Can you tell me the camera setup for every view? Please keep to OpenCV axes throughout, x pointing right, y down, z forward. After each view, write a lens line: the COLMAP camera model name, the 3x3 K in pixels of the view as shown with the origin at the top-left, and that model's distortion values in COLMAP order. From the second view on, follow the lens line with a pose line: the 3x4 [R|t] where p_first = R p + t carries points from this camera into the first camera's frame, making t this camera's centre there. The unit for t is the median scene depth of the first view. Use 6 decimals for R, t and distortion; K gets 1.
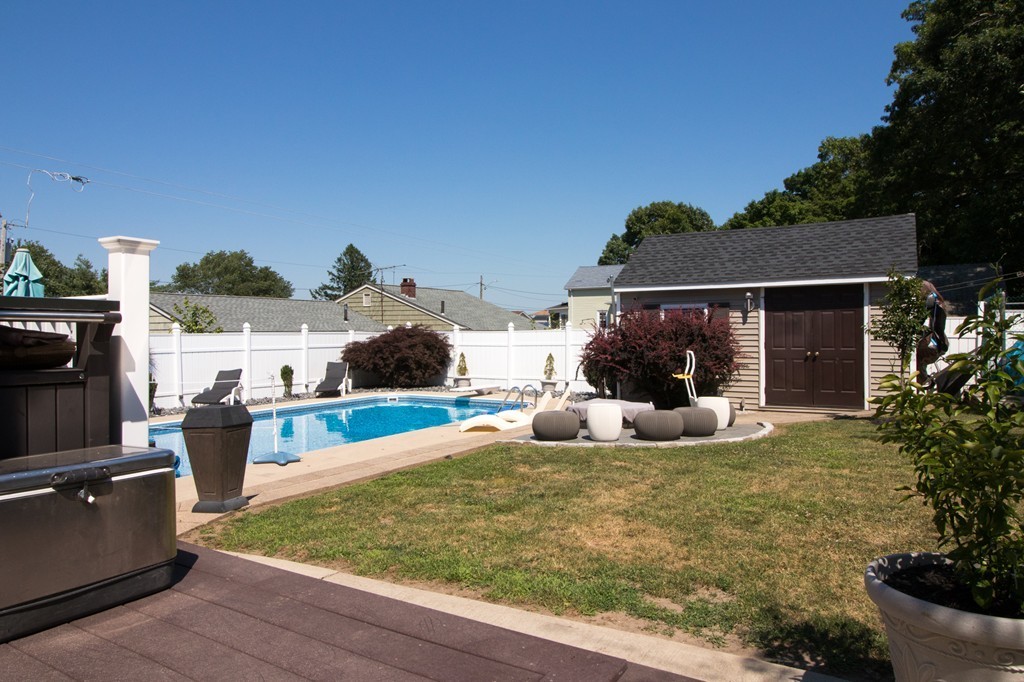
lens RADIAL K [[631.6, 0, 512.6], [0, 631.6, 330.0], [0, 0, 1]] dist [0.004302, -0.011565]
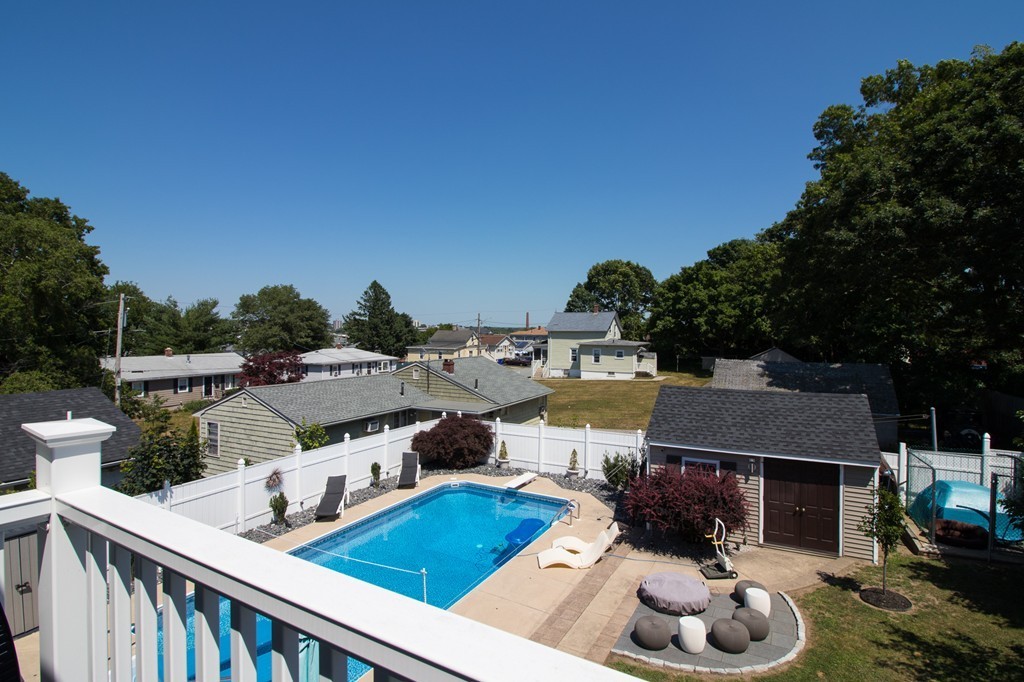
lens RADIAL K [[480.2, 0, 512.6], [0, 480.2, 327.8], [0, 0, 1]] dist [-0.005819, -0.010455]
pose [[0.998834, 0.018532, 0.044574, -0.107340], [-0.017689, 0.999659, -0.019231, -0.177011], [-0.044915, 0.018420, 0.998821, -0.001402]]
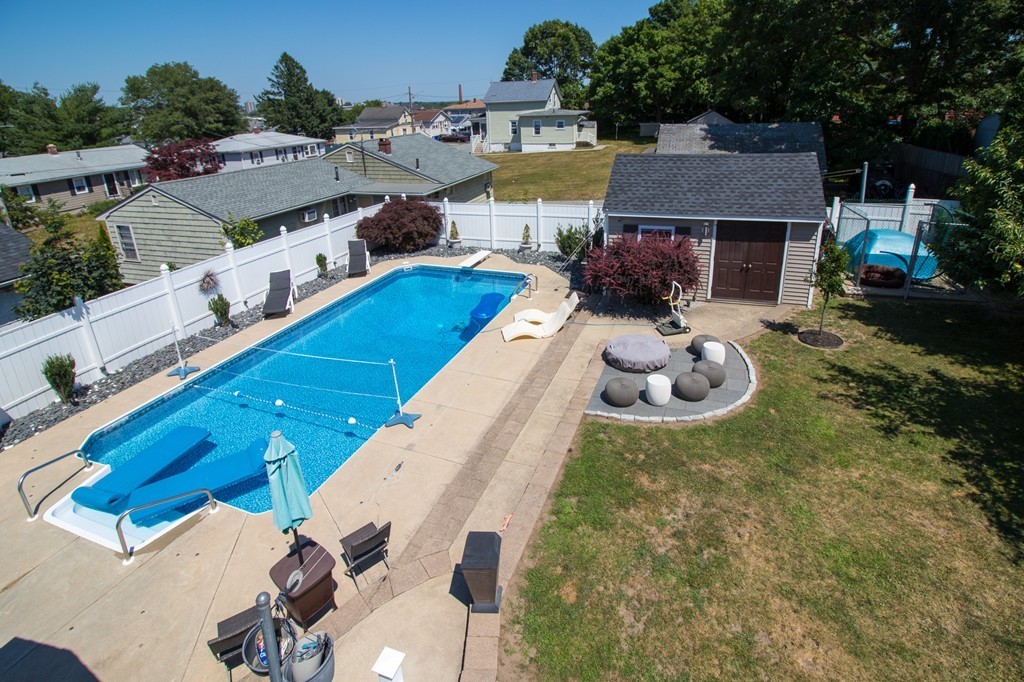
lens RADIAL K [[480.2, 0, 519.0], [0, 480.2, 244.5], [0, 0, 1]] dist [-0.005819, -0.010455]
pose [[0.981716, -0.074327, 0.175237, -0.120394], [0.024752, 0.962642, 0.269643, -0.173048], [-0.188733, -0.260376, 0.946881, 0.046224]]
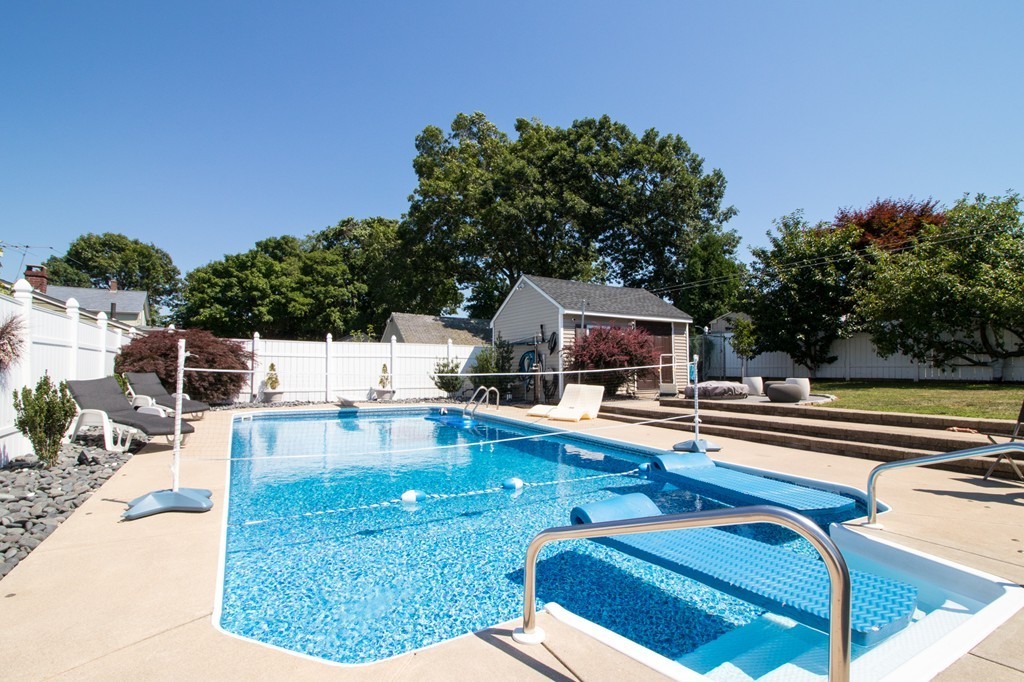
lens RADIAL K [[480.2, 0, 503.6], [0, 480.2, 331.6], [0, 0, 1]] dist [-0.005819, -0.010455]
pose [[0.504130, 0.076125, 0.860266, -0.490482], [-0.013483, 0.996680, -0.080295, 0.040302], [-0.863522, 0.028880, 0.503483, 0.372077]]
